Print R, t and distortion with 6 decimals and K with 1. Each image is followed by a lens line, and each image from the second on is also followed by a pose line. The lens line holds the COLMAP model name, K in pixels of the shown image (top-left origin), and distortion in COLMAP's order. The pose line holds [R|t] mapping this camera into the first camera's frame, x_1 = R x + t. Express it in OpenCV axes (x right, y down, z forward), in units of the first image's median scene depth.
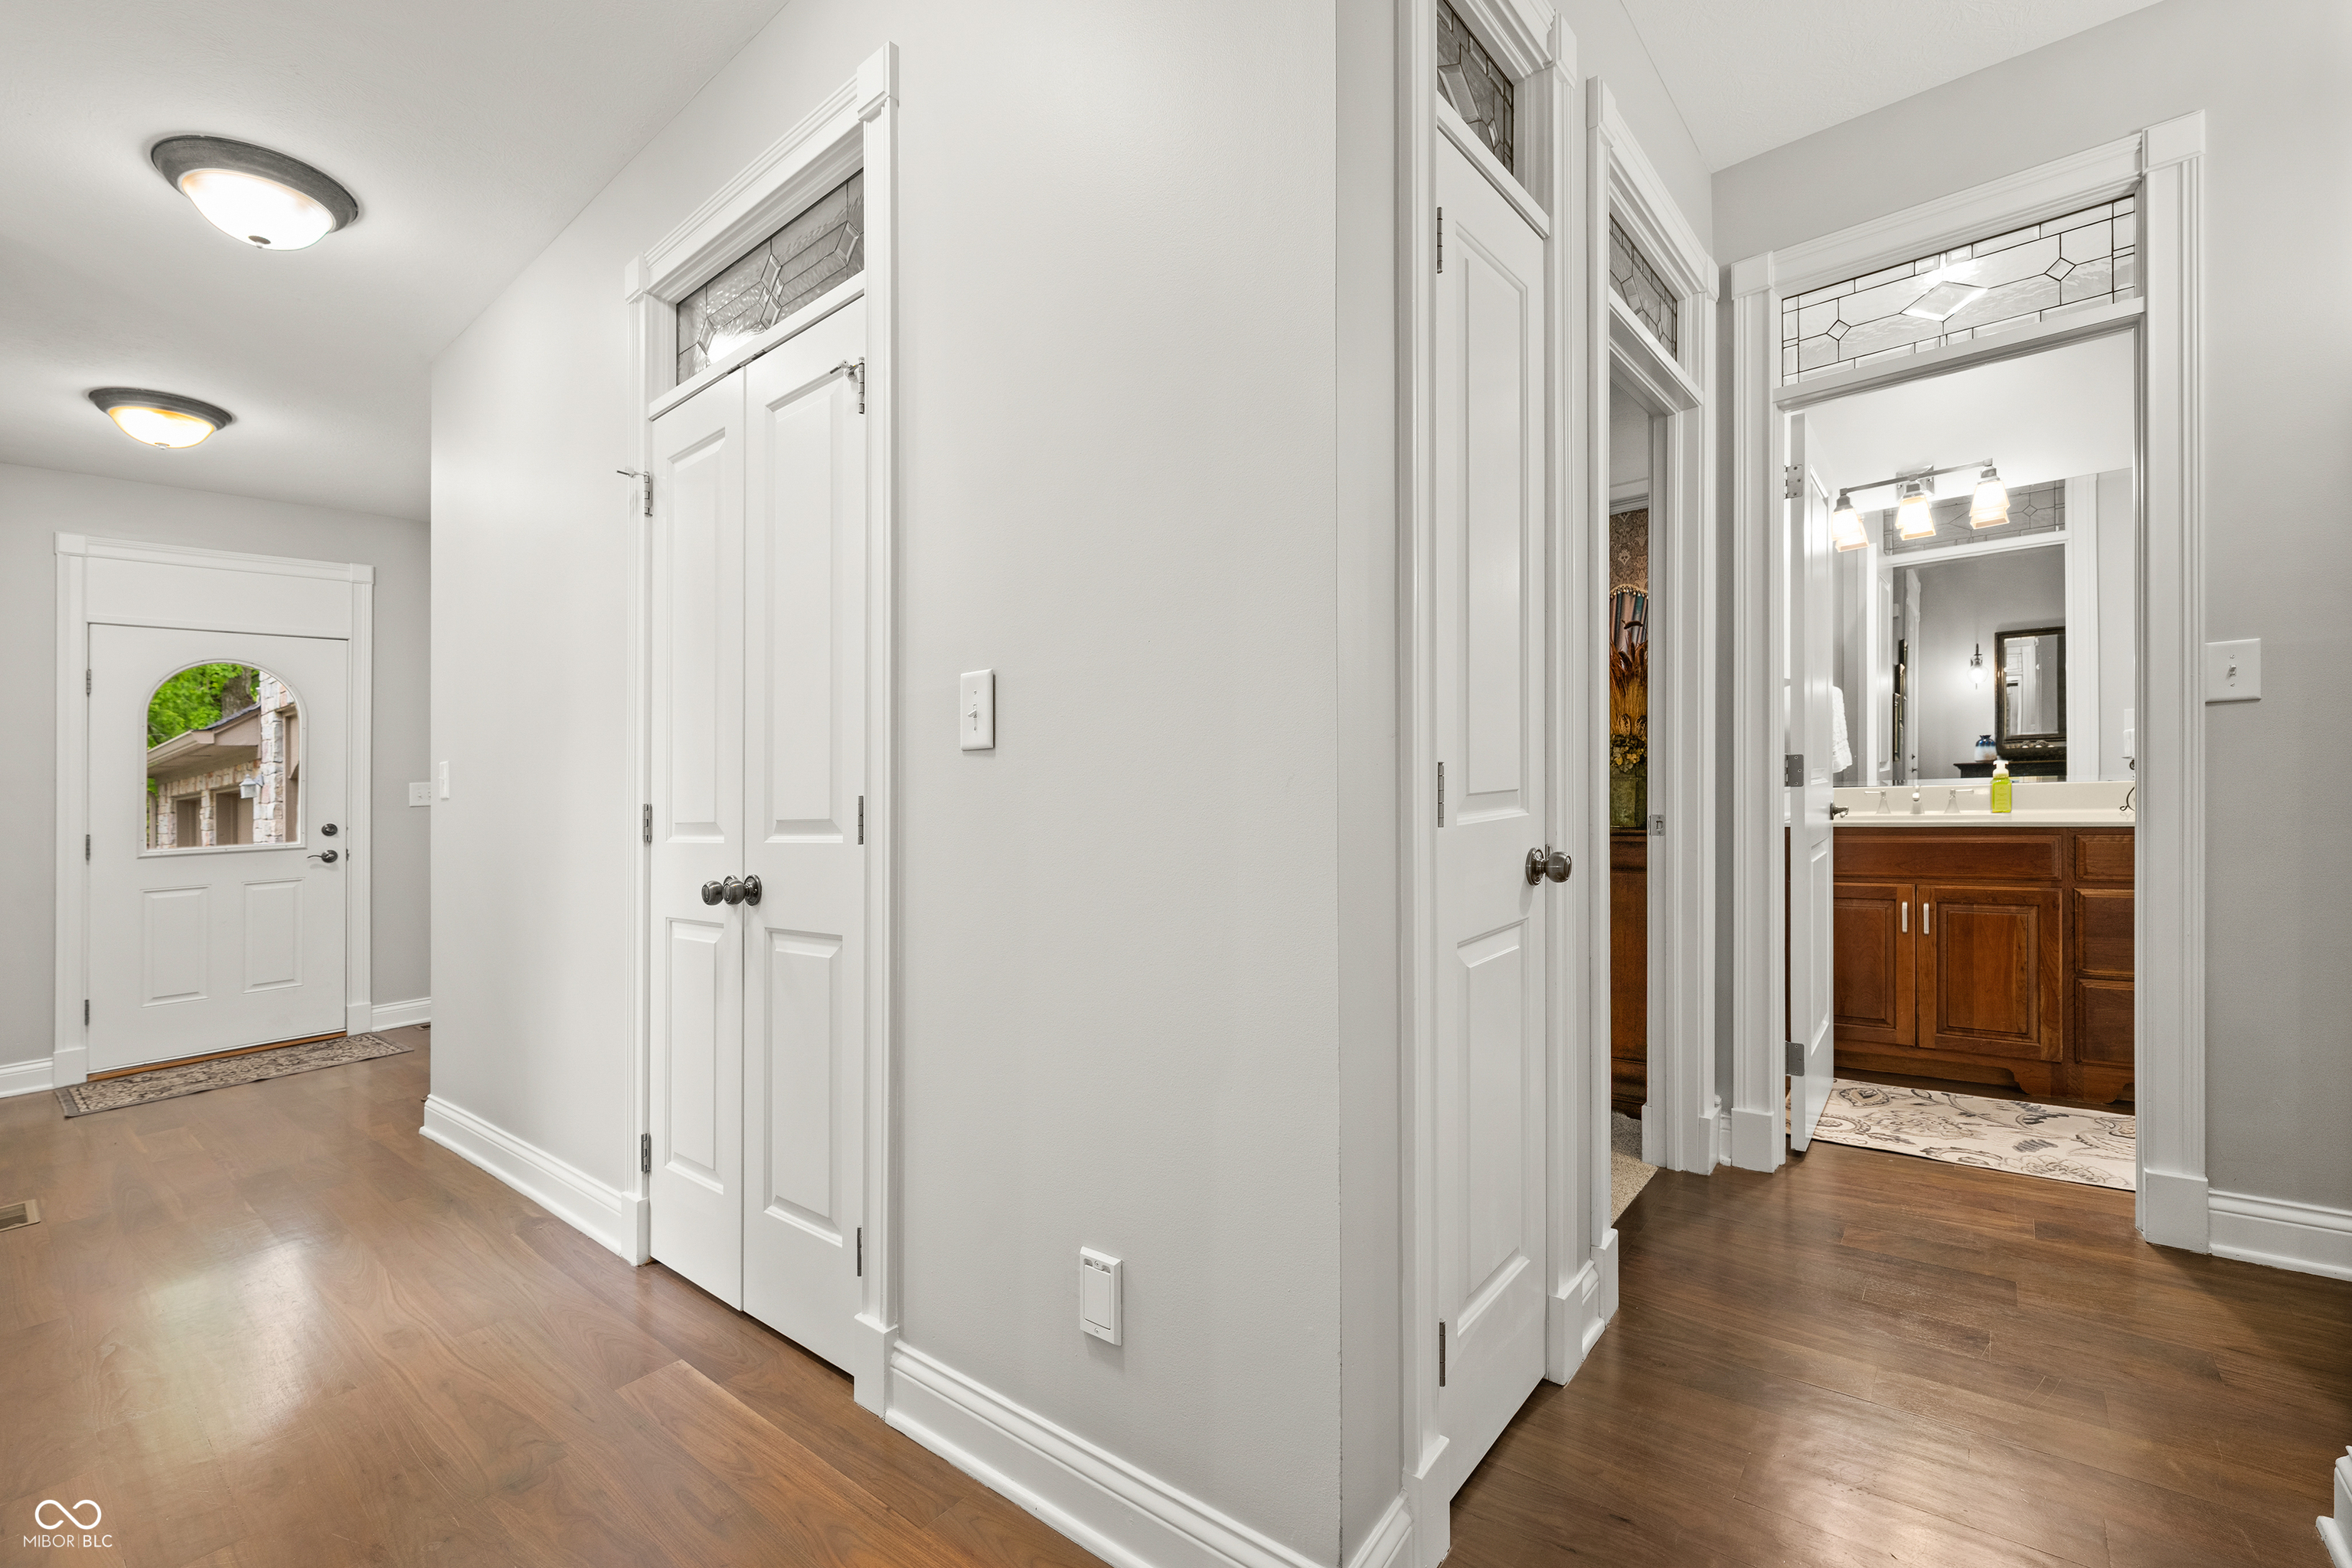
lens RADIAL K [[1039.6, 0, 1169.5], [0, 1039.6, 817.2], [0, 0, 1]] dist [-0.001127, 0.000051]
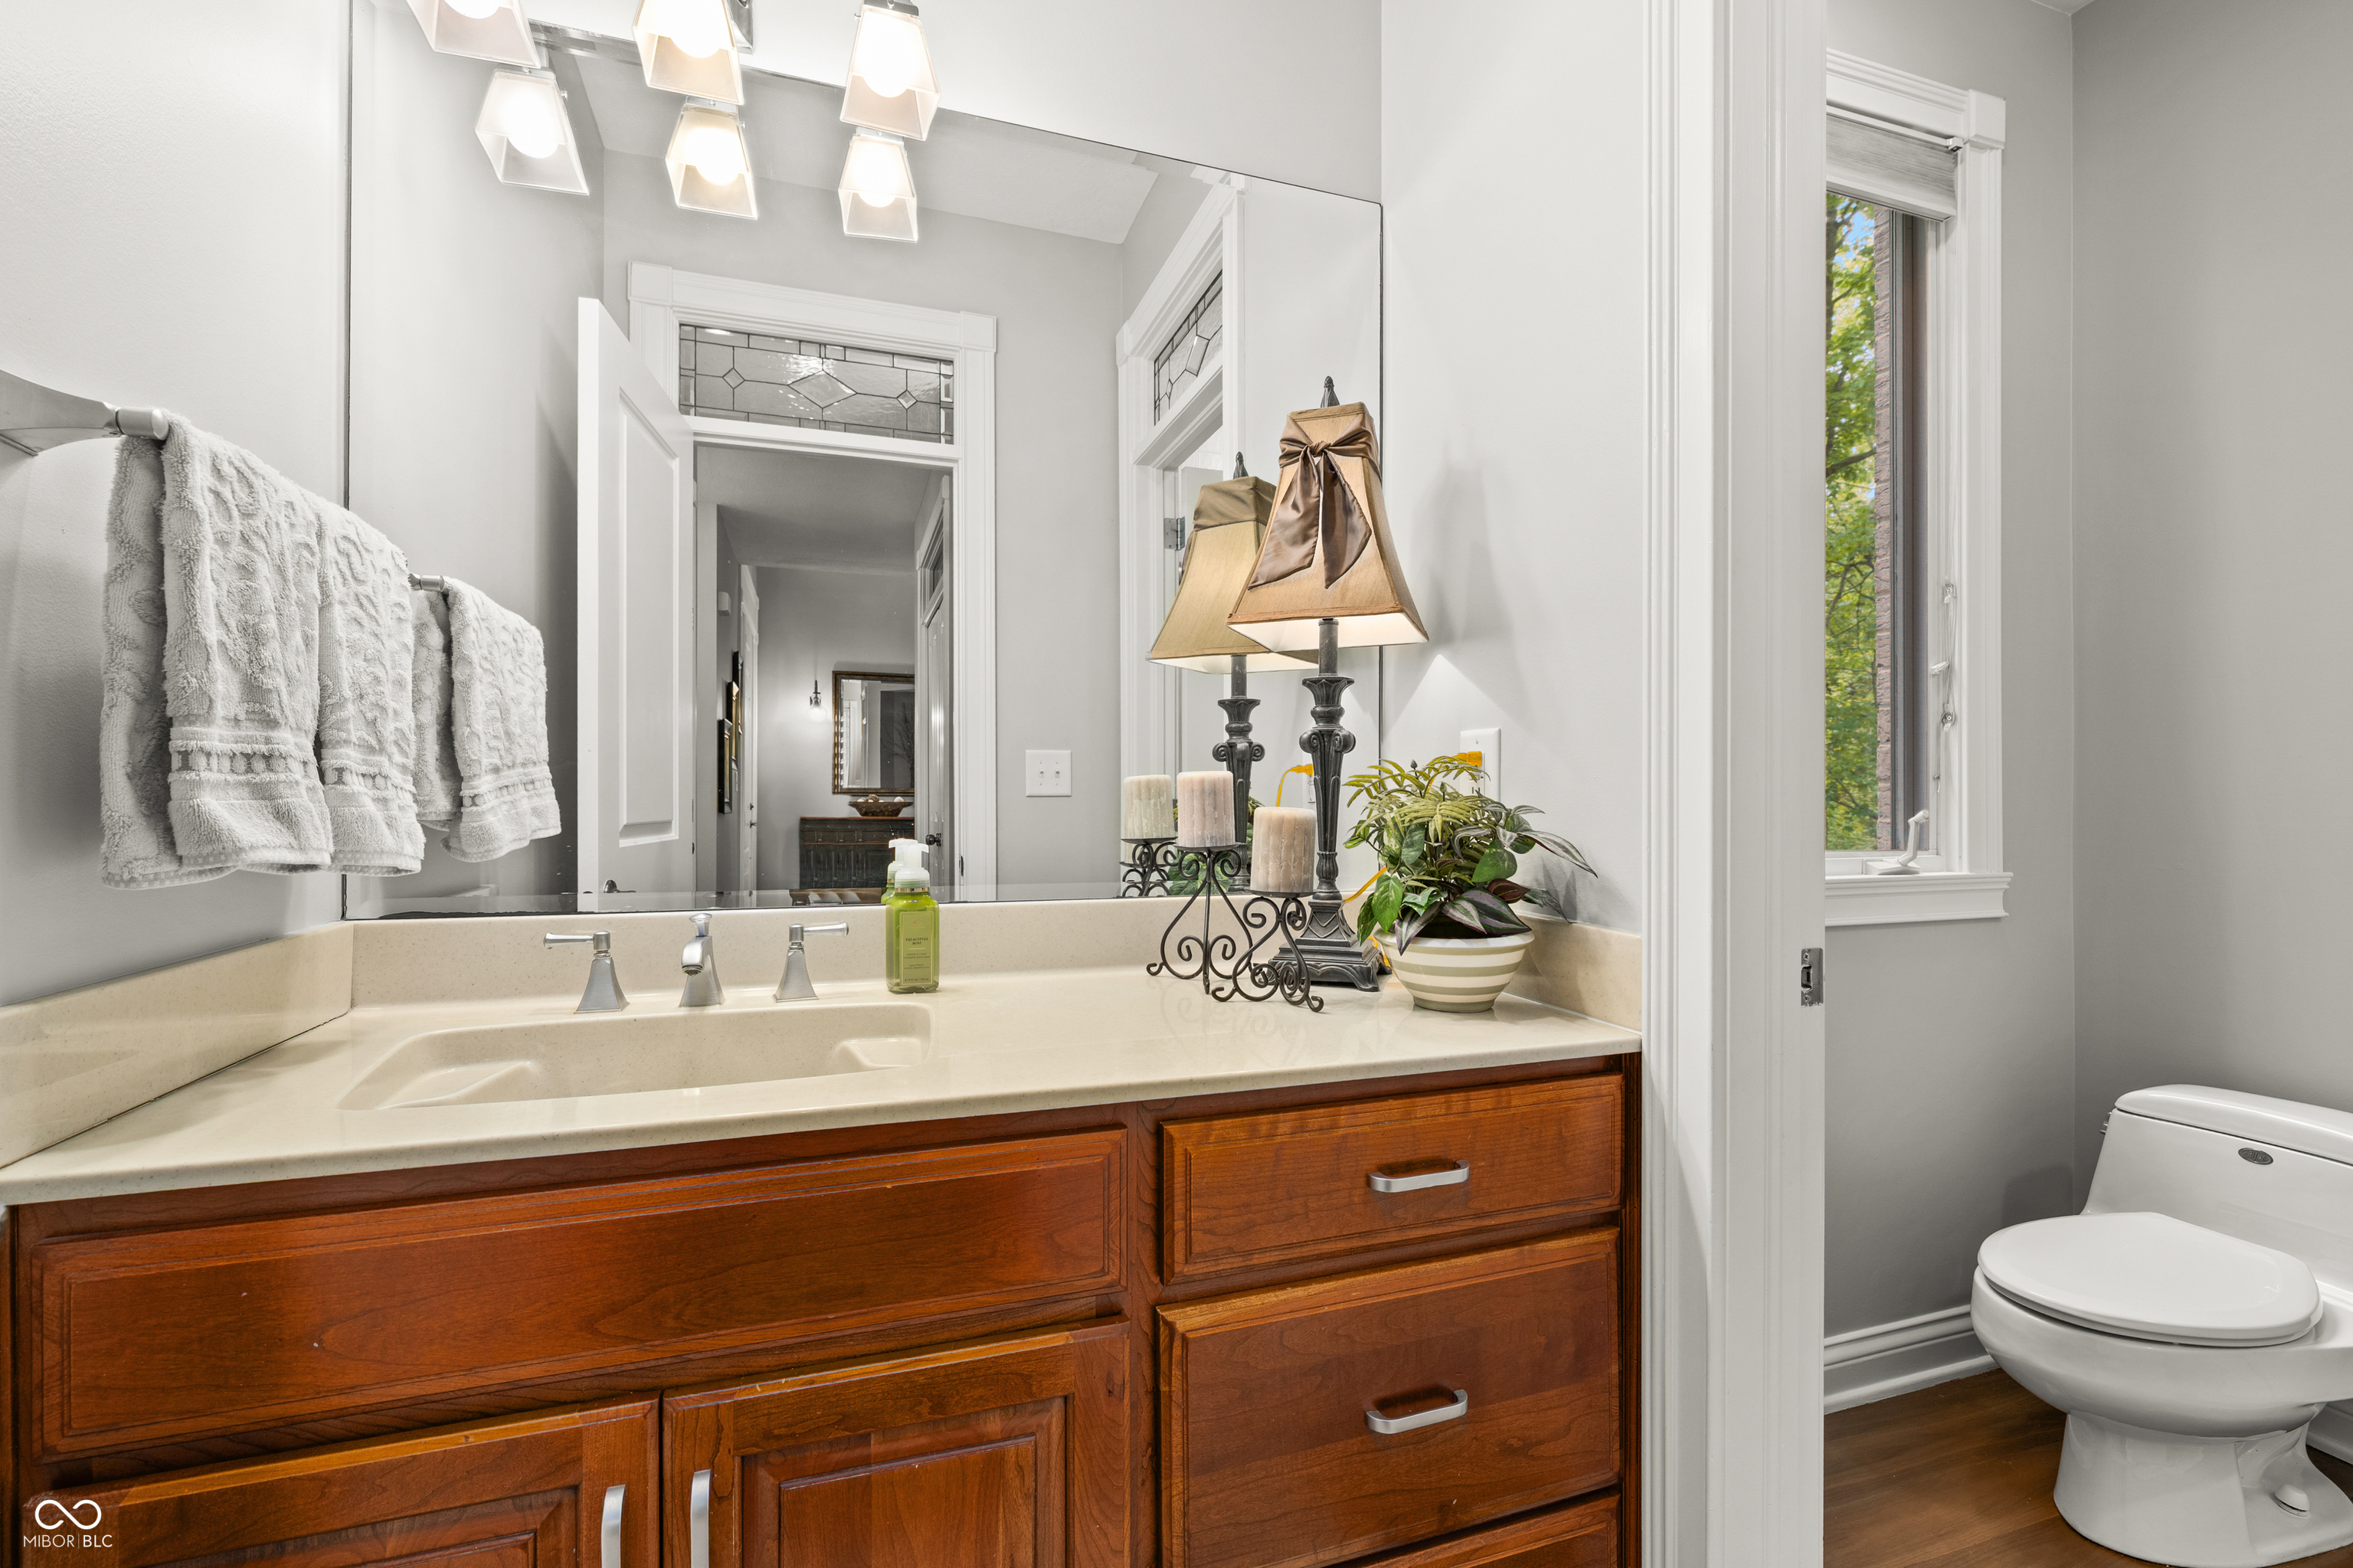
lens RADIAL K [[1013.0, 0, 1172.8], [0, 1013.0, 856.0], [0, 0, 1]] dist [0.000696, 0.000102]
pose [[0.534883, 0.001538, 0.844925, 0.552485], [-0.003026, 0.999995, 0.000095, -0.049676], [-0.844921, -0.002608, 0.534885, 0.735915]]
